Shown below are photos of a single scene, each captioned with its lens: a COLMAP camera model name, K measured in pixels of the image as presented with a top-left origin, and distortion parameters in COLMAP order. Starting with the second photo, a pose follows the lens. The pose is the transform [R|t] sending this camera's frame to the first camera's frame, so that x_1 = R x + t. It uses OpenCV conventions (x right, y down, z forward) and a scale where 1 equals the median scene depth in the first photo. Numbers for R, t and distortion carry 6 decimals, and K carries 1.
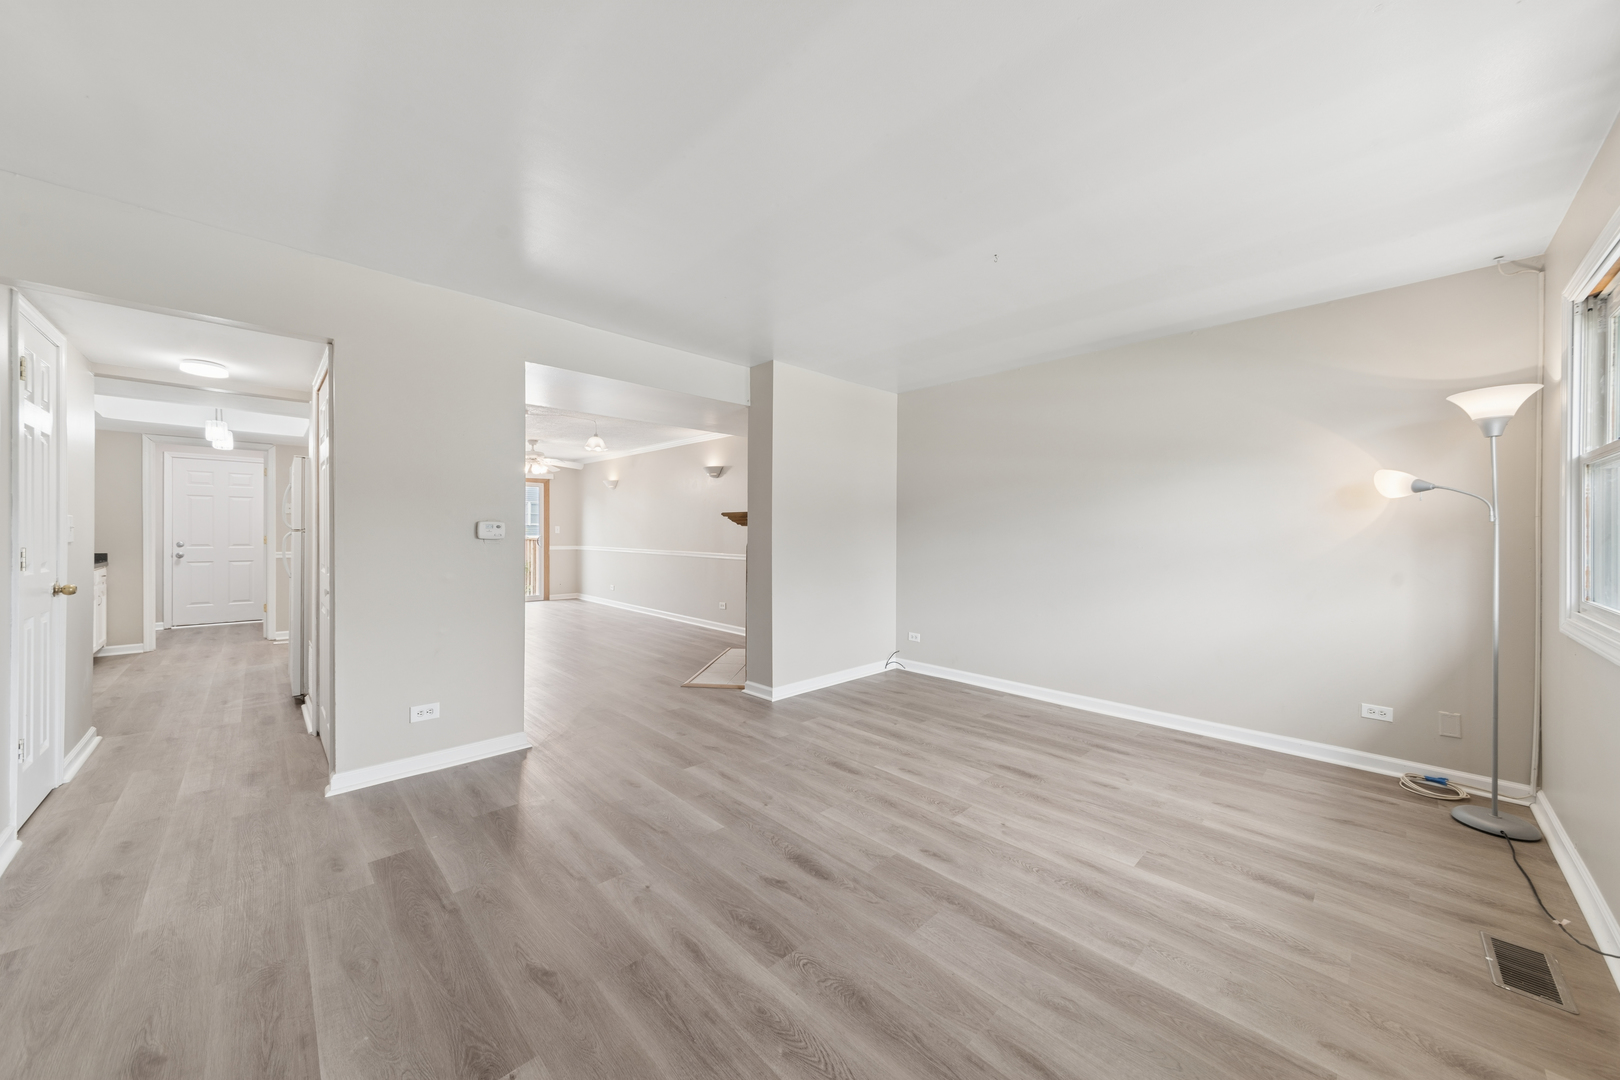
lens RADIAL K [[574.1, 0, 810.0], [0, 574.1, 540.0], [0, 0, 1]] dist [0.001096, 0.000072]
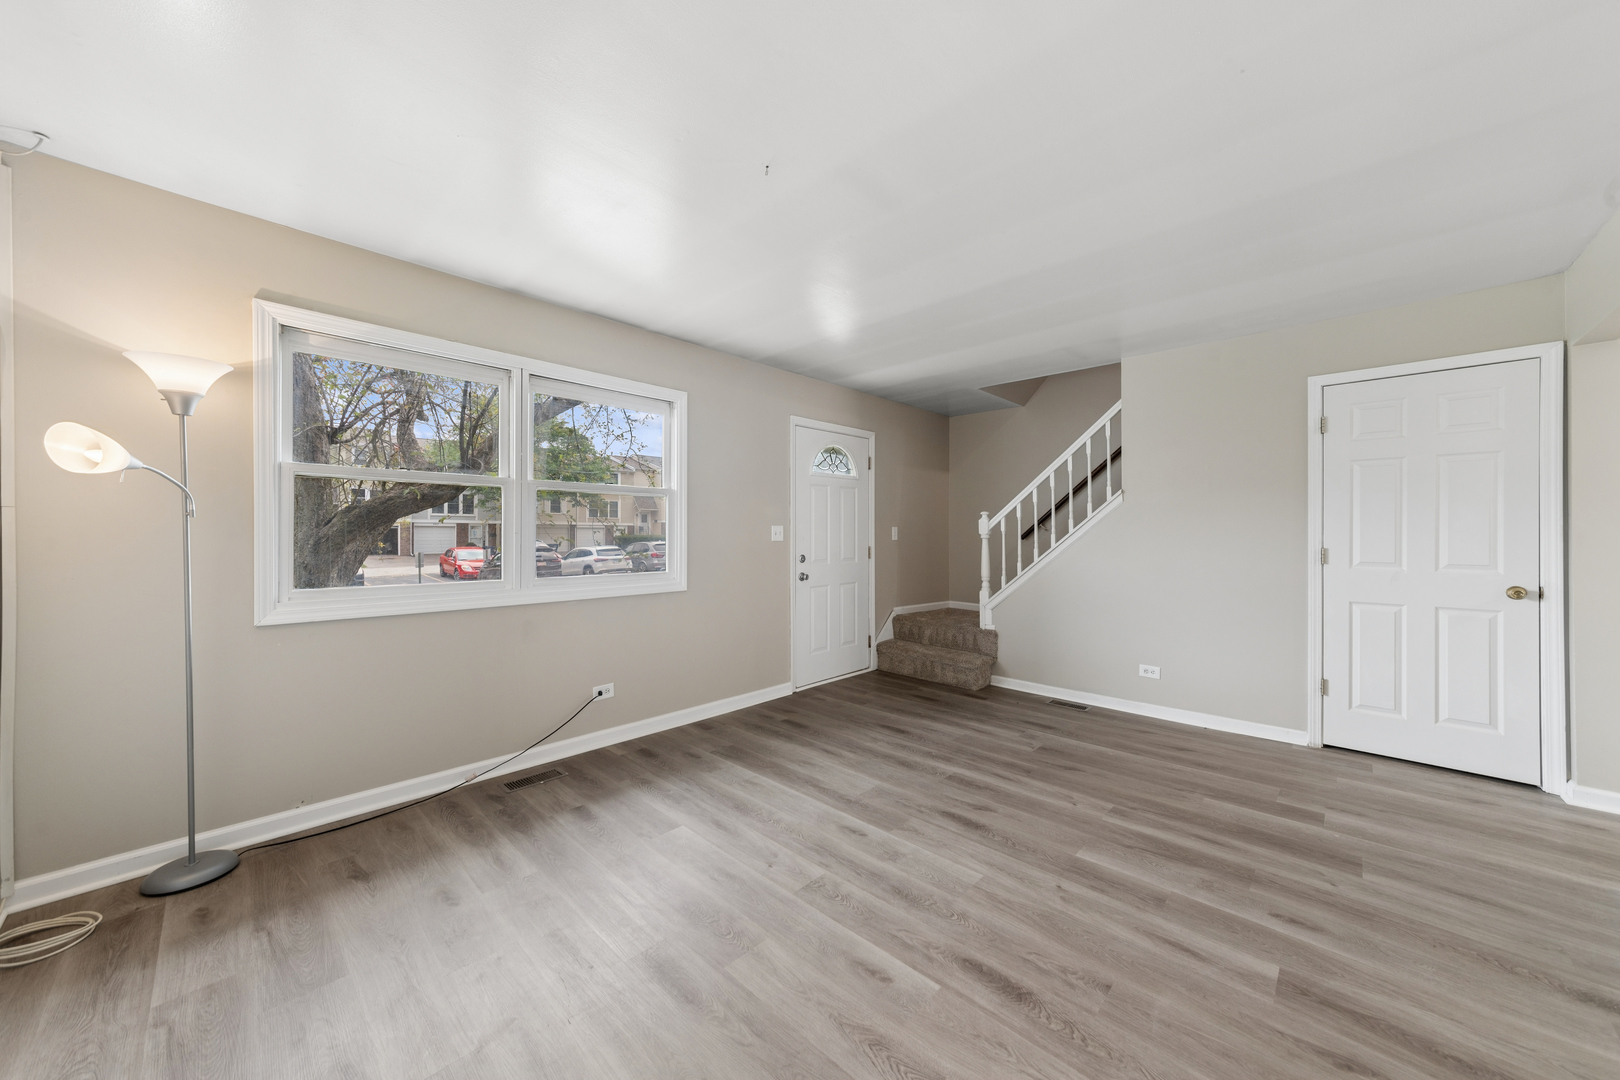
lens RADIAL K [[570.7, 0, 812.0], [0, 570.7, 532.3], [0, 0, 1]] dist [0.000398, 0.000239]
pose [[-0.999078, -0.007835, -0.042219, 0.329770], [-0.008267, 0.999915, 0.010057, -0.027234], [0.042137, 0.010397, -0.999058, 1.965486]]
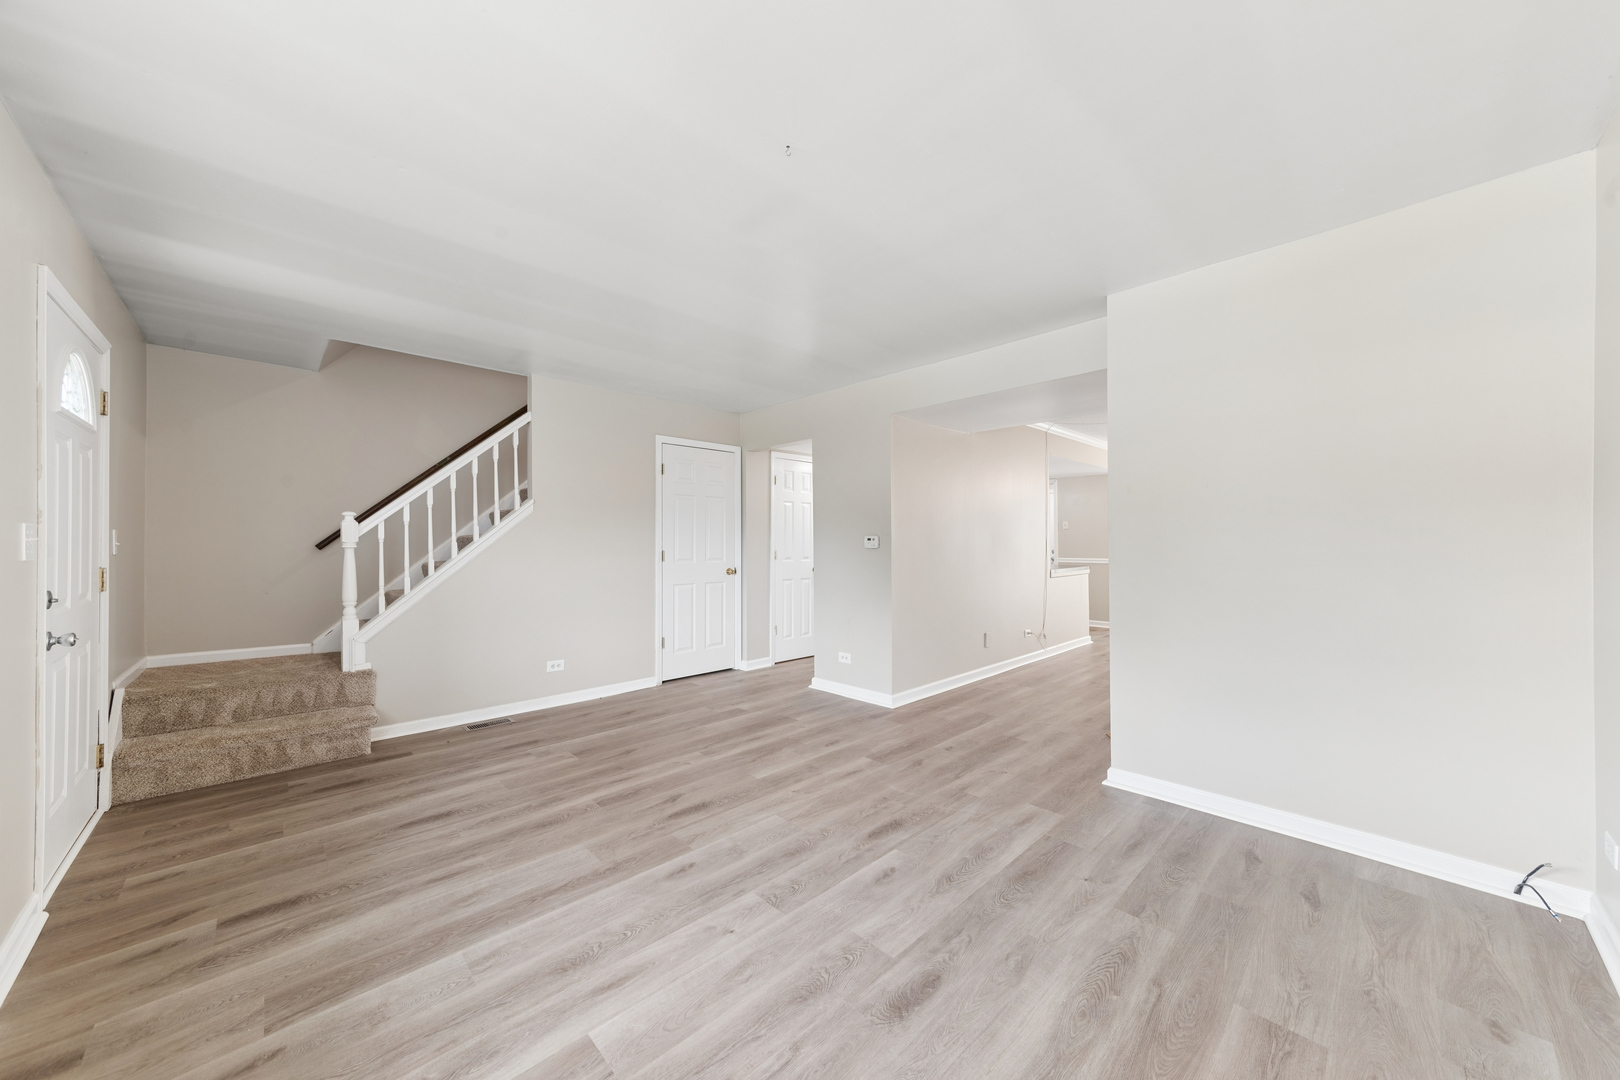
lens RADIAL K [[570.7, 0, 812.0], [0, 570.7, 532.3], [0, 0, 1]] dist [0.000398, 0.000239]
pose [[-0.002661, -0.021826, -0.999758, 1.147985], [-0.010280, 0.999710, -0.021798, -0.011988], [0.999944, 0.010220, -0.002884, 1.157097]]
